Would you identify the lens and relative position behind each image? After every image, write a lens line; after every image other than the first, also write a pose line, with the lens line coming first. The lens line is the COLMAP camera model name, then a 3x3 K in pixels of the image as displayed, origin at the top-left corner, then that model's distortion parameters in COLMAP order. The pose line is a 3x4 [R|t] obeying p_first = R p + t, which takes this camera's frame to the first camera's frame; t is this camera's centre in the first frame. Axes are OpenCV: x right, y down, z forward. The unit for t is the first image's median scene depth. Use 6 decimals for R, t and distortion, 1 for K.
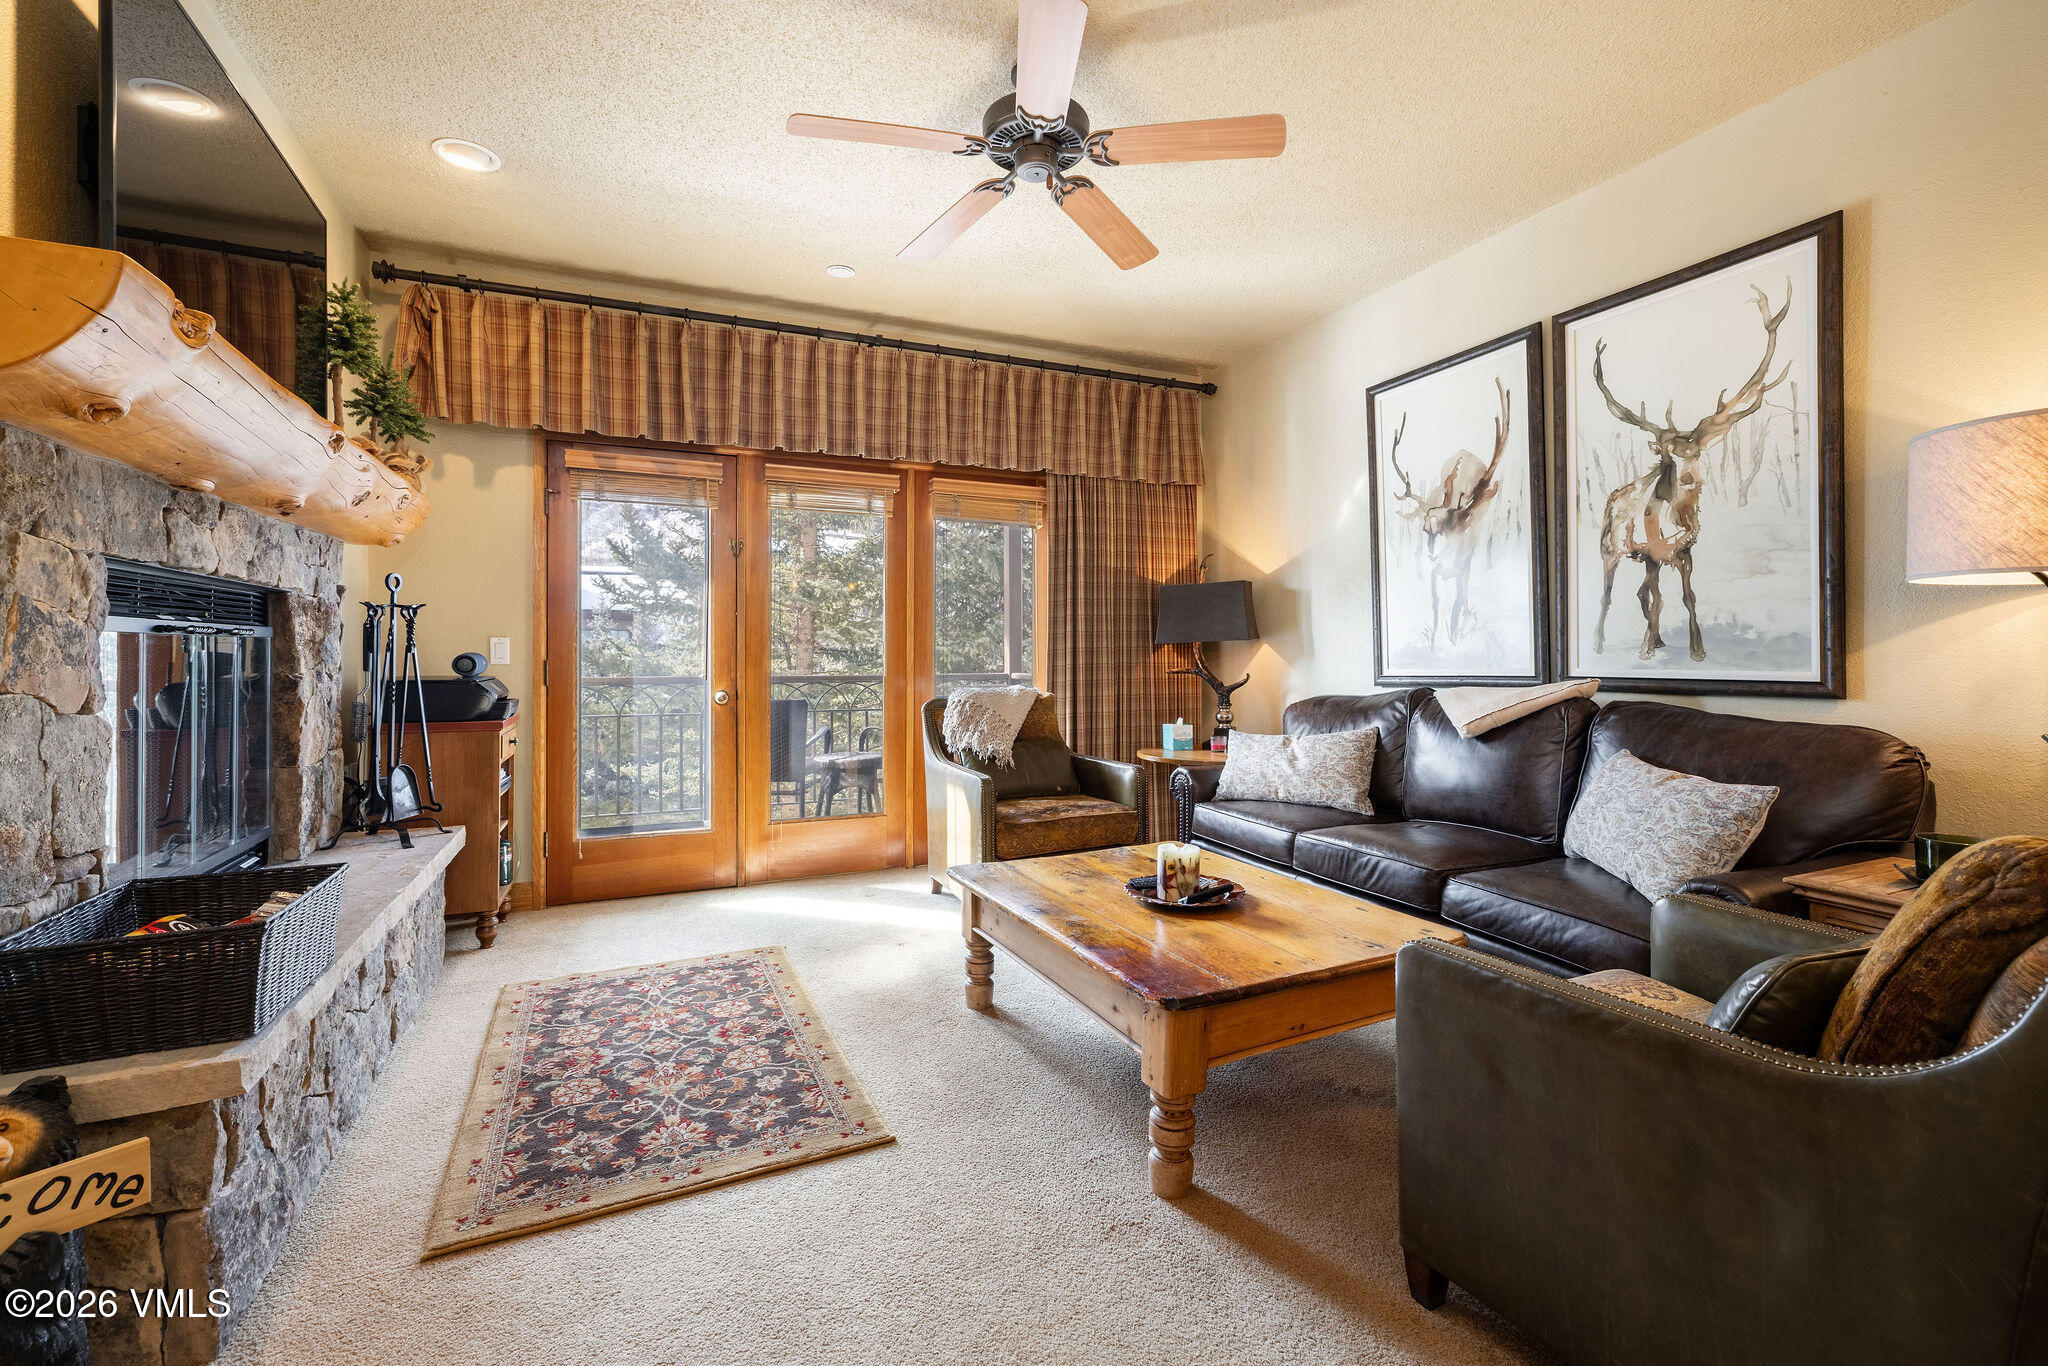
lens RADIAL K [[818.9, 0, 1021.9], [0, 818.9, 645.6], [0, 0, 1]] dist [-0.001083, -0.000066]
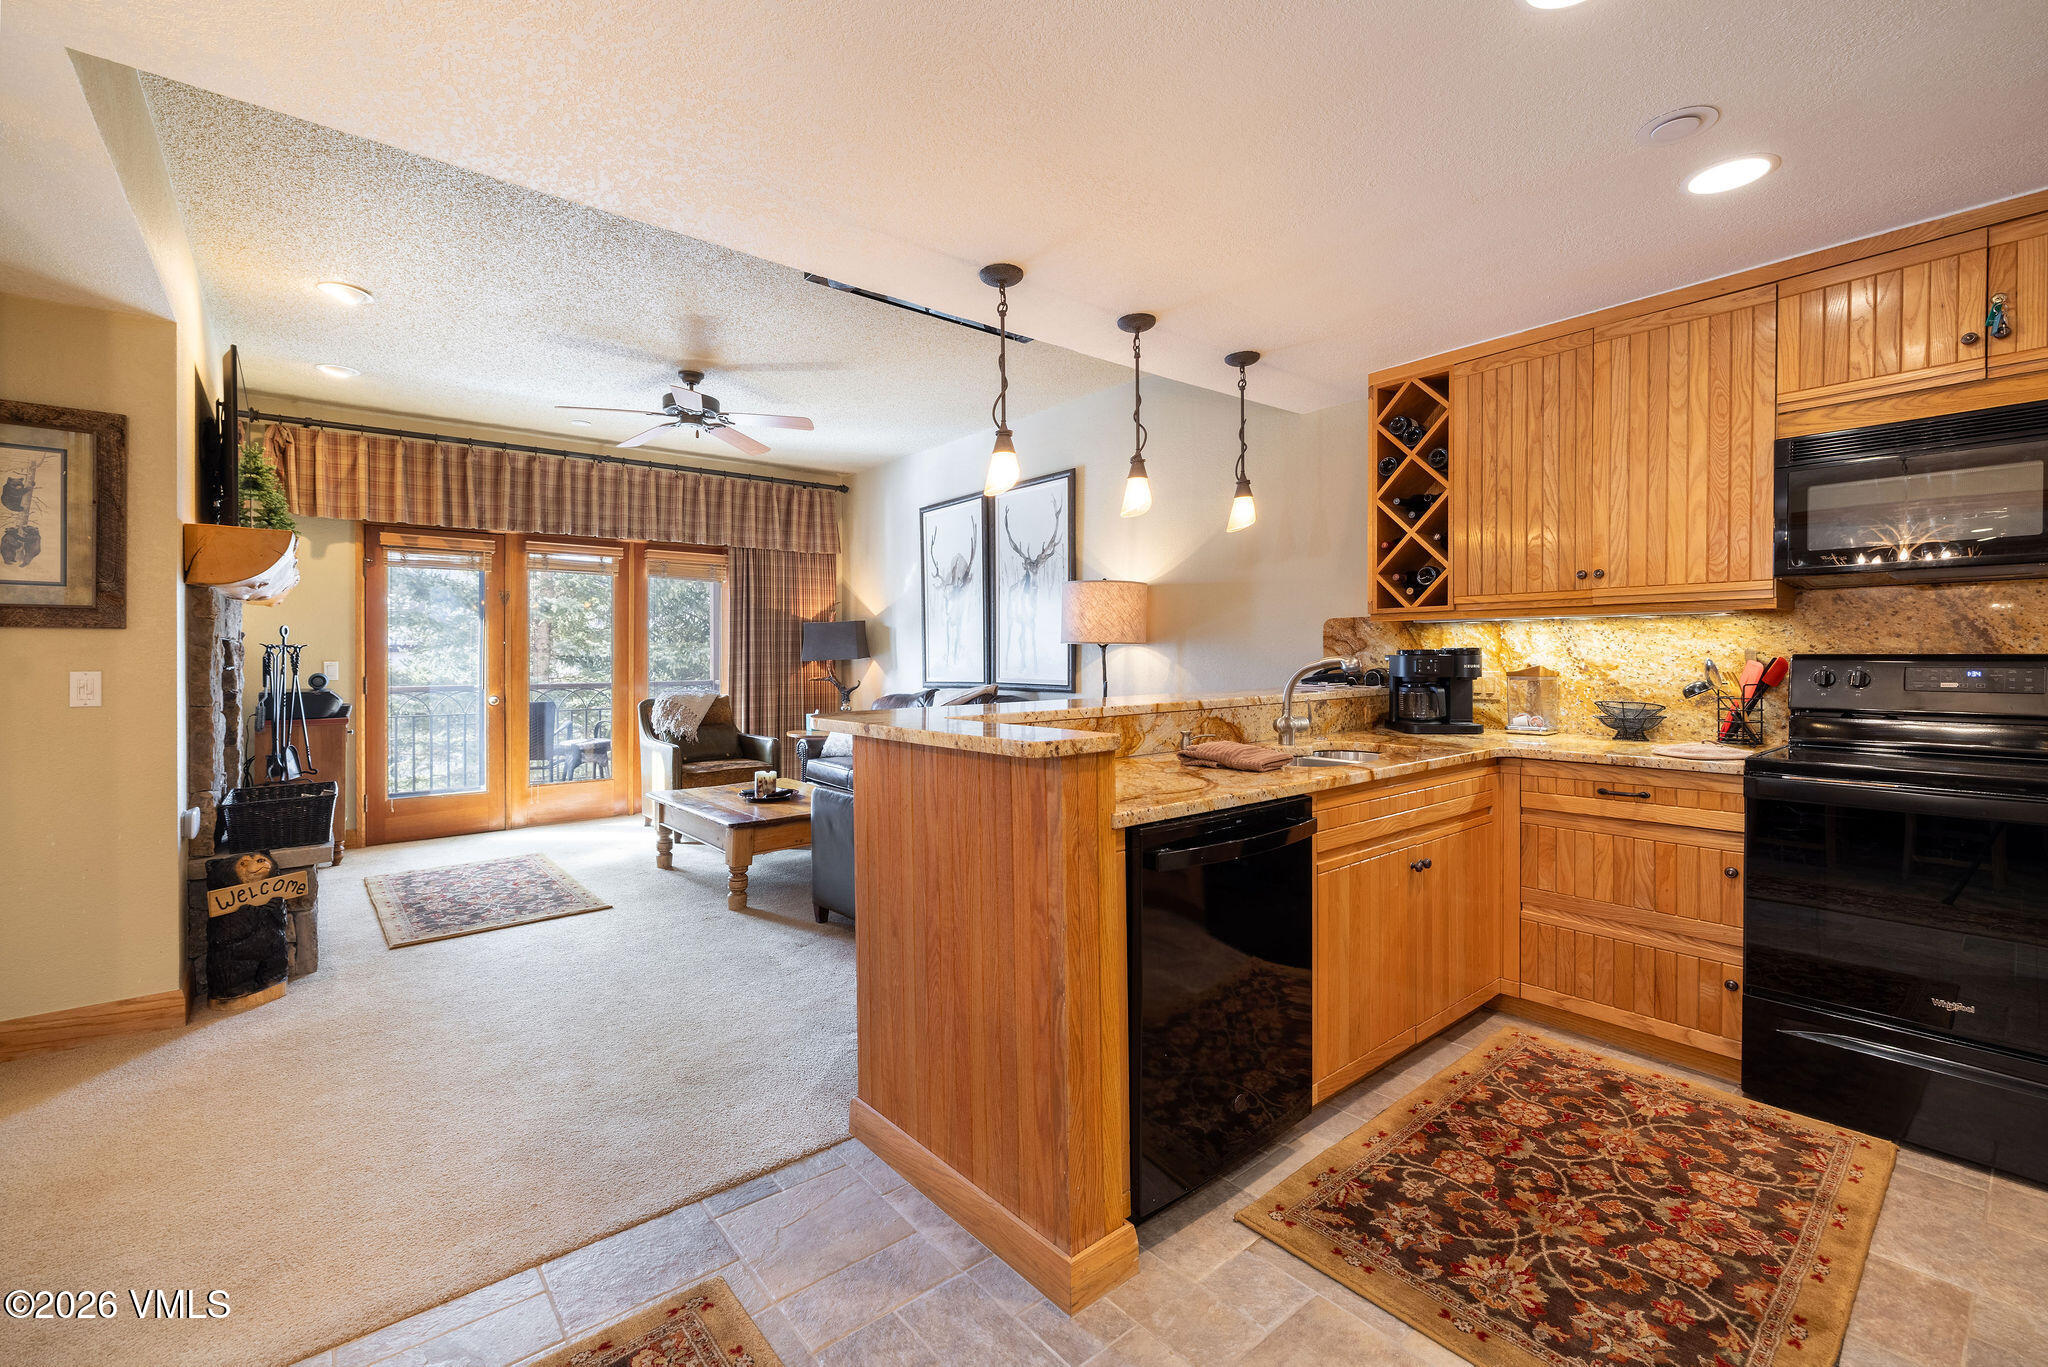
lens RADIAL K [[833.9, 0, 941.0], [0, 833.9, 642.3], [0, 0, 1]] dist [0.000677, 0.000134]
pose [[0.980254, -0.001172, 0.197737, 0.120382], [0.001624, 0.999996, -0.002123, -0.036214], [-0.197734, 0.002402, 0.980253, -0.614541]]
